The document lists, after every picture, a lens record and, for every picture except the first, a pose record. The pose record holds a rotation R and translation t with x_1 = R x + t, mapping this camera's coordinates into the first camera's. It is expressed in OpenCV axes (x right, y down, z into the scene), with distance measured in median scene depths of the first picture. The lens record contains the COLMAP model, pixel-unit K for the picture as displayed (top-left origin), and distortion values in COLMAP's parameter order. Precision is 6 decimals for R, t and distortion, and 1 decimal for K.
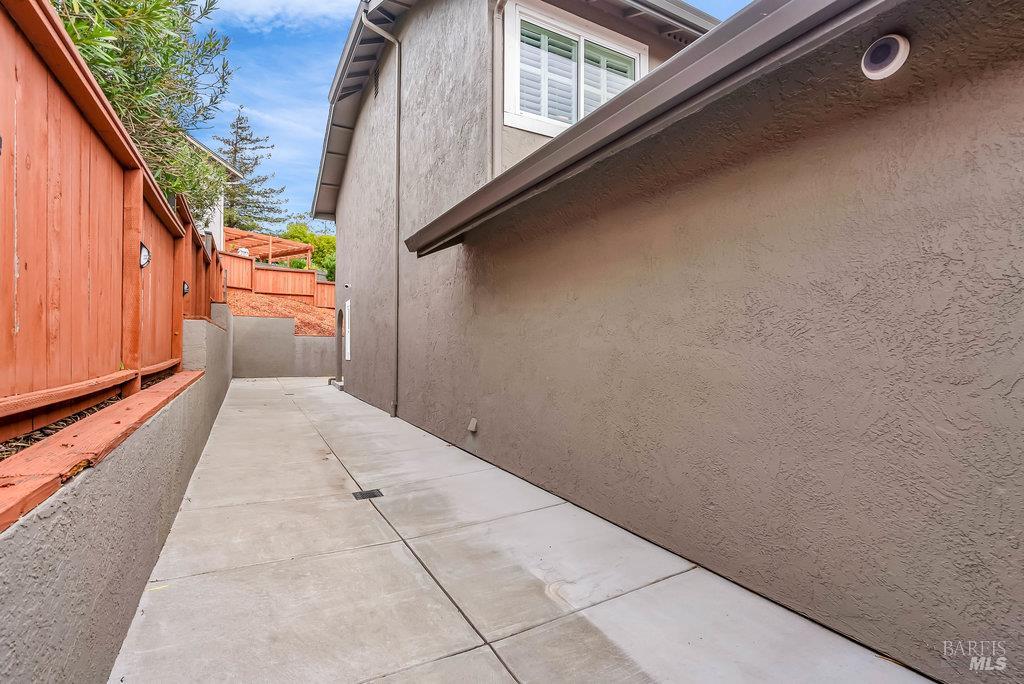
lens RADIAL K [[471.2, 0, 510.4], [0, 471.2, 343.7], [0, 0, 1]] dist [-0.005216, 0.001752]
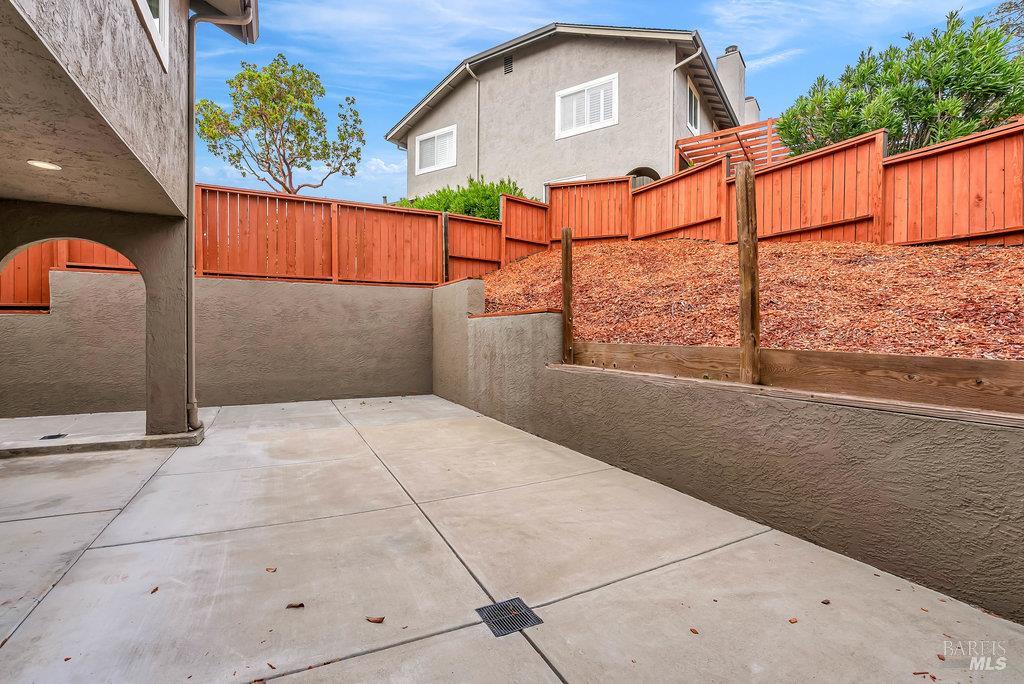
lens RADIAL K [[471.2, 0, 513.3], [0, 471.2, 339.3], [0, 0, 1]] dist [-0.005216, 0.001752]
pose [[-0.033131, 0.008445, -0.999415, -0.002084], [0.005398, 0.999951, 0.008271, -0.000585], [0.999436, -0.005121, -0.033175, 0.879209]]
